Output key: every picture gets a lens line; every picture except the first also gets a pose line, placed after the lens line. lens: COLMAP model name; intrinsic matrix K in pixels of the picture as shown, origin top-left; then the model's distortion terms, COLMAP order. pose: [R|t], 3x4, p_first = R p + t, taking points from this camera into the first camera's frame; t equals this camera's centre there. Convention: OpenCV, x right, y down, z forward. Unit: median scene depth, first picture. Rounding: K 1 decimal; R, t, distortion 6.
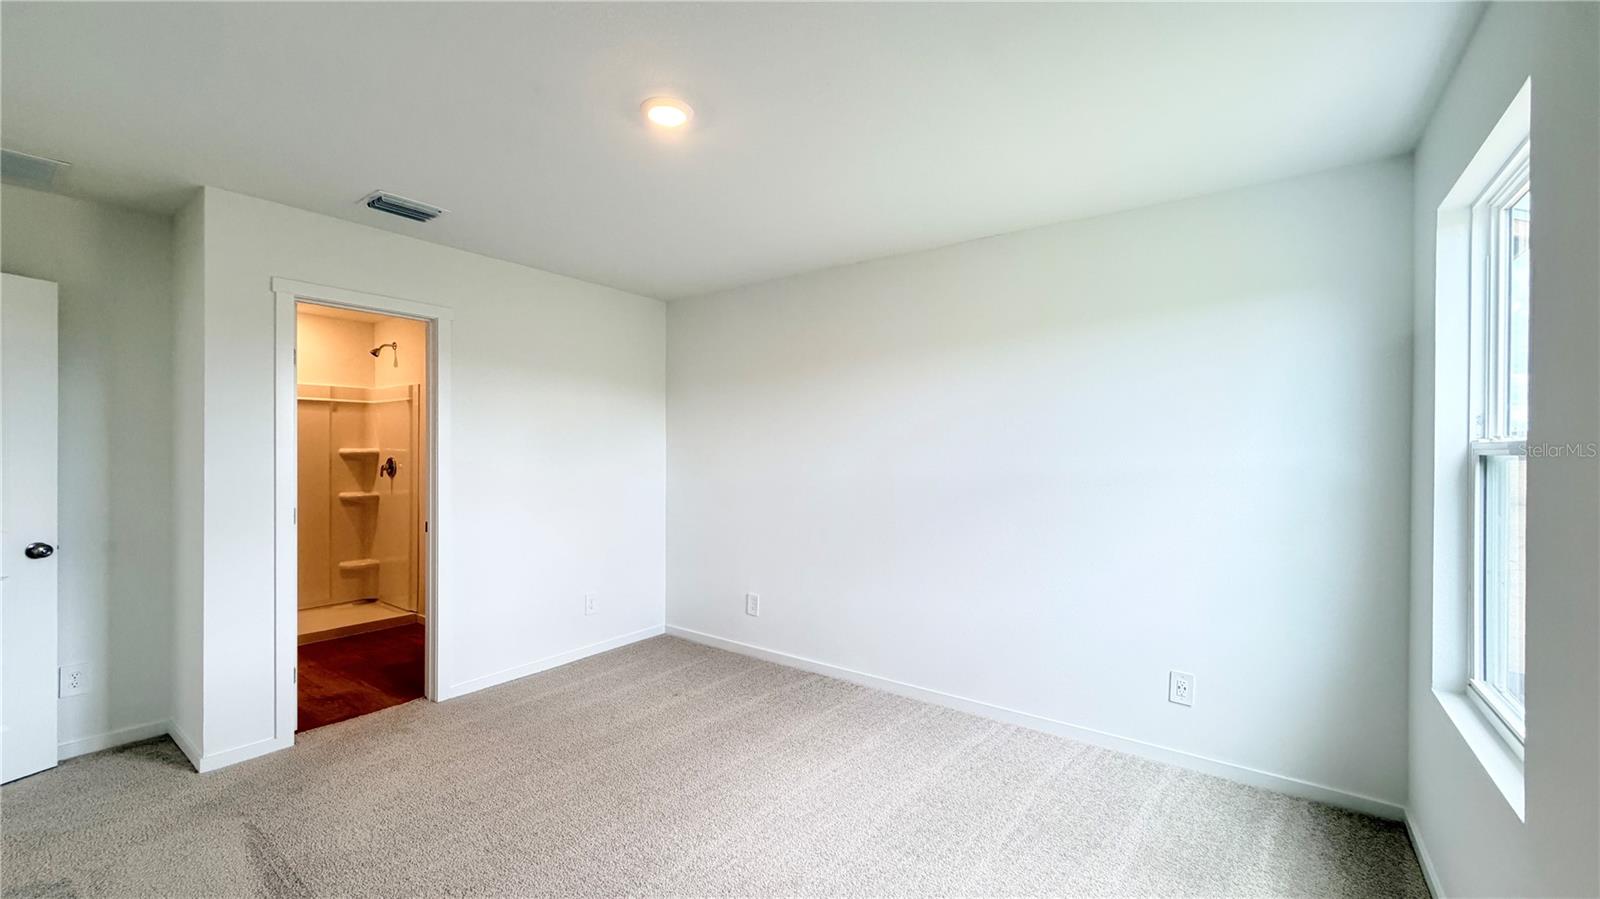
lens RADIAL K [[643.7, 0, 806.7], [0, 643.7, 453.1], [0, 0, 1]] dist [0.001984, -0.000051]
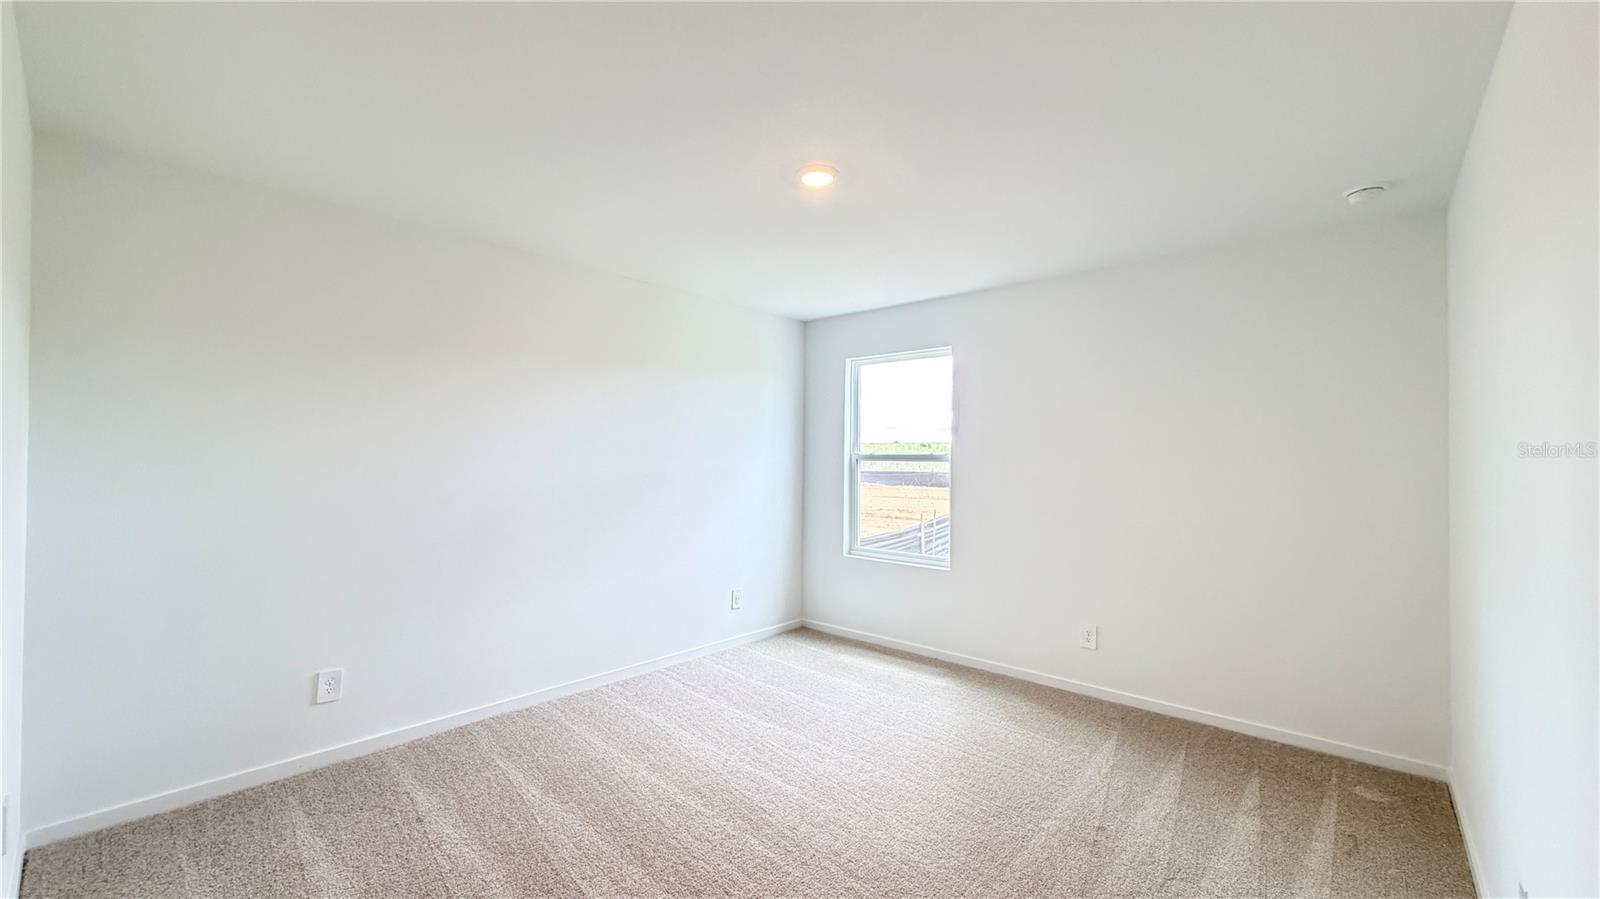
lens RADIAL K [[636.1, 0, 796.3], [0, 636.1, 450.6], [0, 0, 1]] dist [0.001822, 0.000080]
pose [[0.095498, 0.008859, 0.995390, -6.996343], [-0.003338, 0.999958, -0.008579, -0.033414], [-0.995424, -0.002503, 0.095523, 4.617688]]
